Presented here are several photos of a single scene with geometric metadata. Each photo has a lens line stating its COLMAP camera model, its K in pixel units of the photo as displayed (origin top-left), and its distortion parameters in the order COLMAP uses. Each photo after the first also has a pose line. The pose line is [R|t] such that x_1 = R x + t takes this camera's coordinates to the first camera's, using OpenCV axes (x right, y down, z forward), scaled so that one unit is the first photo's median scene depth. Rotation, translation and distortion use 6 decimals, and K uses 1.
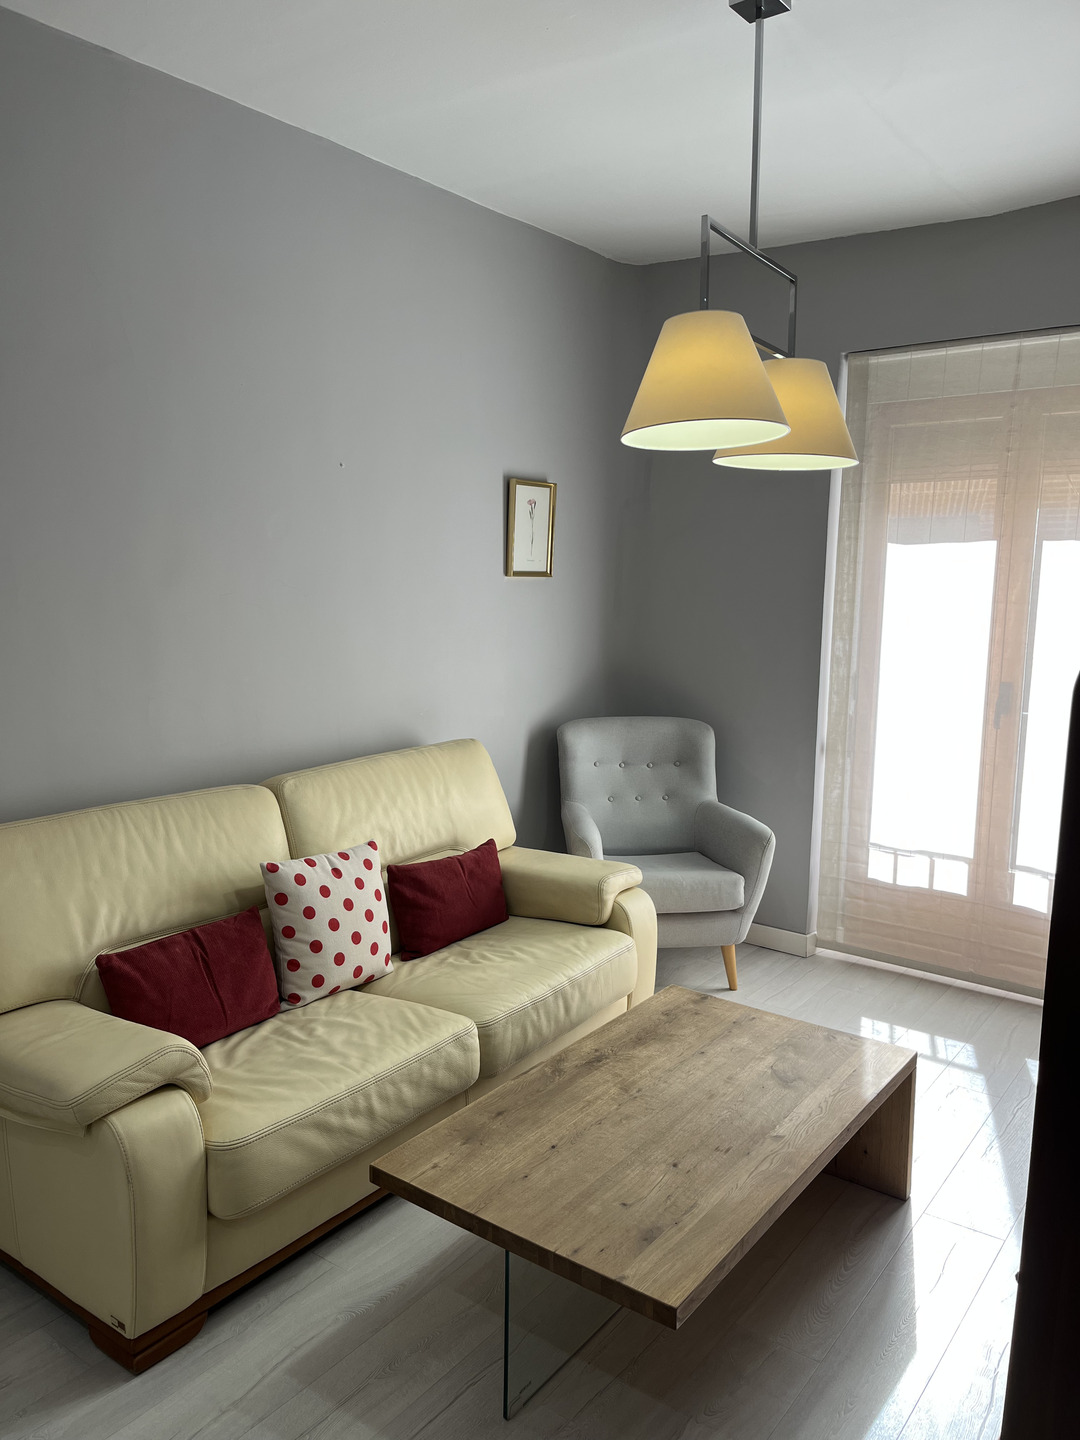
lens RADIAL K [[1087.5, 0, 532.3], [0, 1087.5, 722.6], [0, 0, 1]] dist [0.049059, -0.072450]
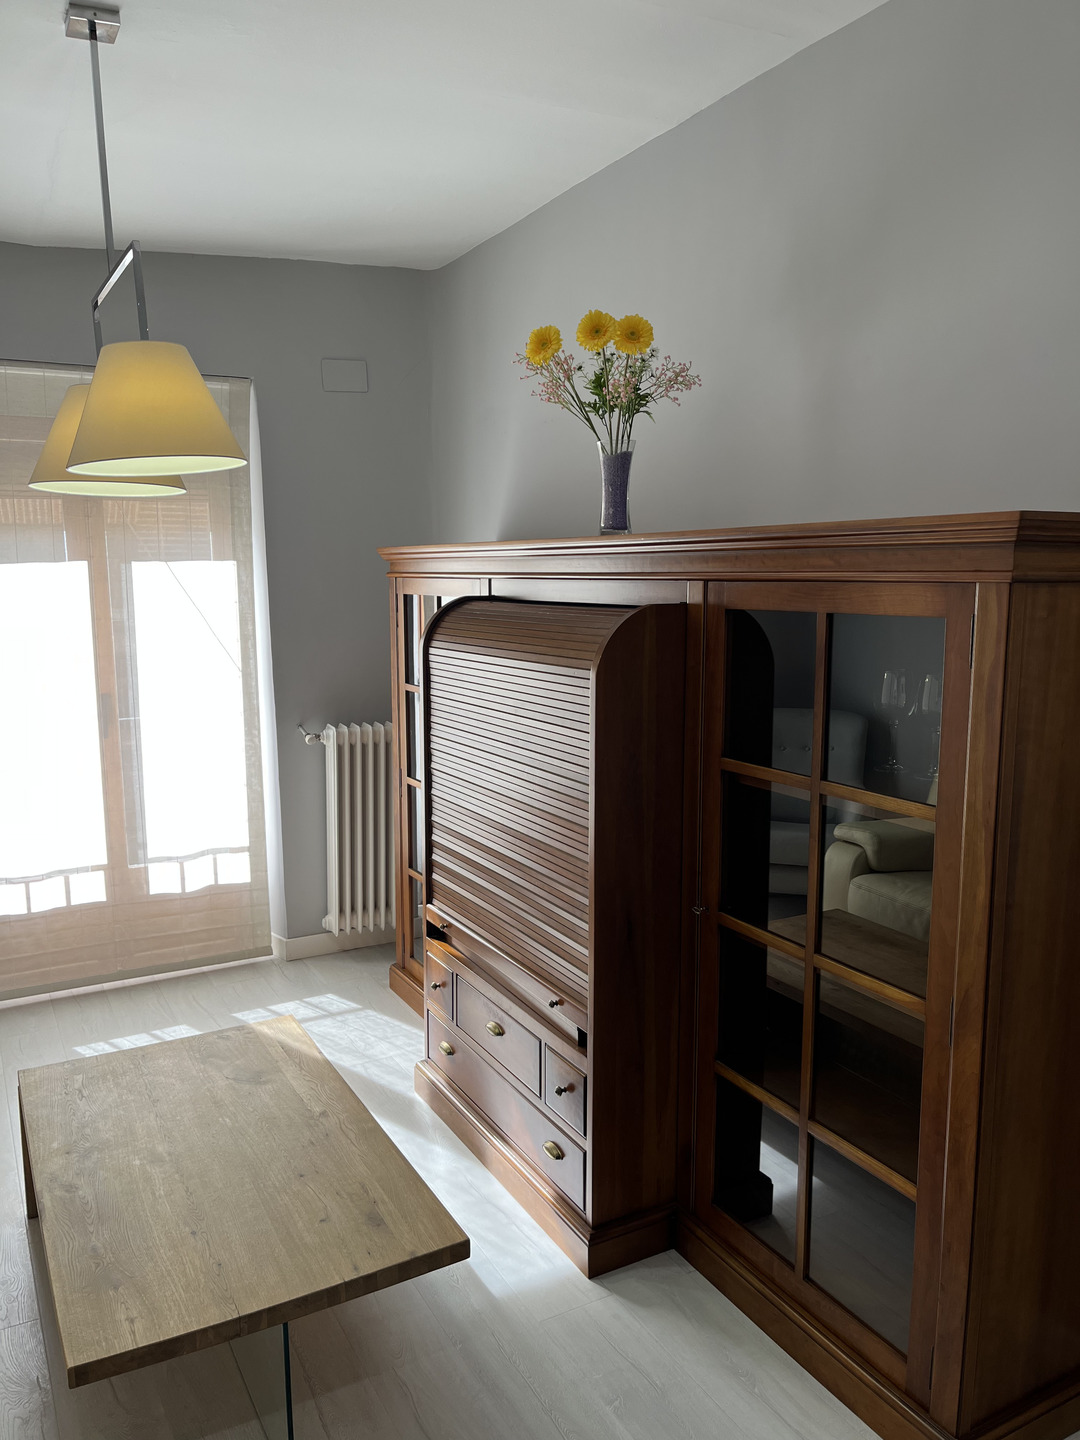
lens RADIAL K [[1087.5, 0, 553.6], [0, 1087.5, 712.6], [0, 0, 1]] dist [0.049059, -0.072450]
pose [[0.406443, -0.129696, 0.904424, -0.358356], [0.138666, 0.987164, 0.079245, -0.043203], [-0.903092, 0.093205, 0.419210, 0.166634]]
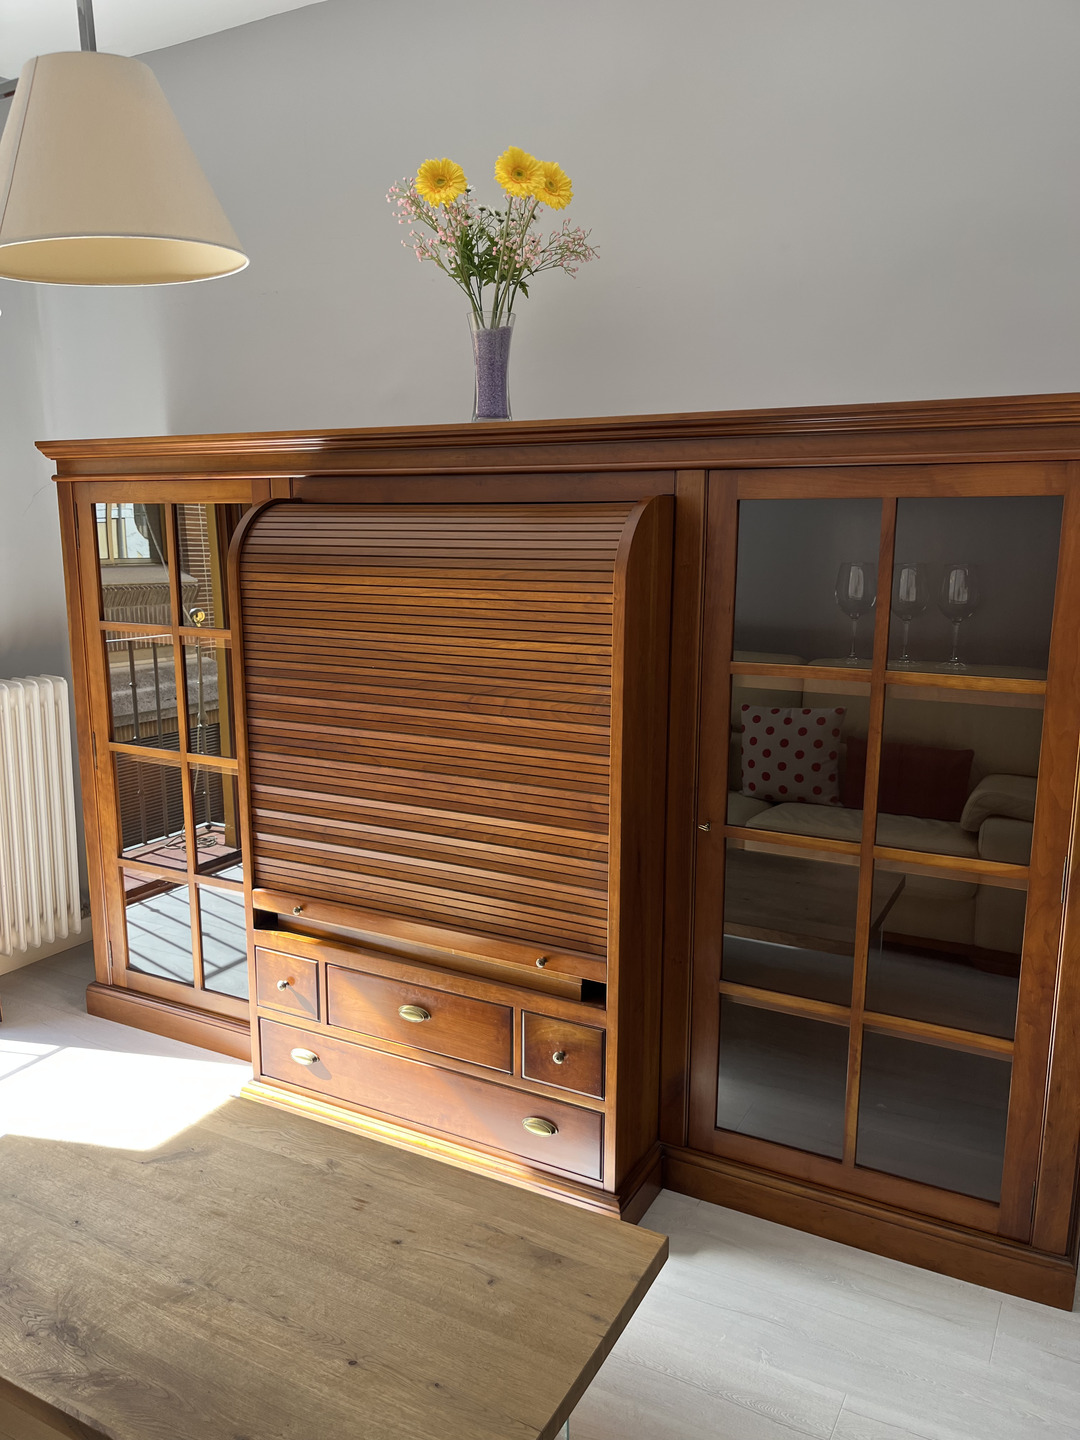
lens RADIAL K [[1087.5, 0, 544.0], [0, 1087.5, 714.5], [0, 0, 1]] dist [0.049059, -0.072450]
pose [[-0.154366, -0.179960, 0.971486, -0.316792], [0.136410, 0.969973, 0.201355, -0.057876], [-0.978552, 0.163603, -0.125182, 0.509258]]
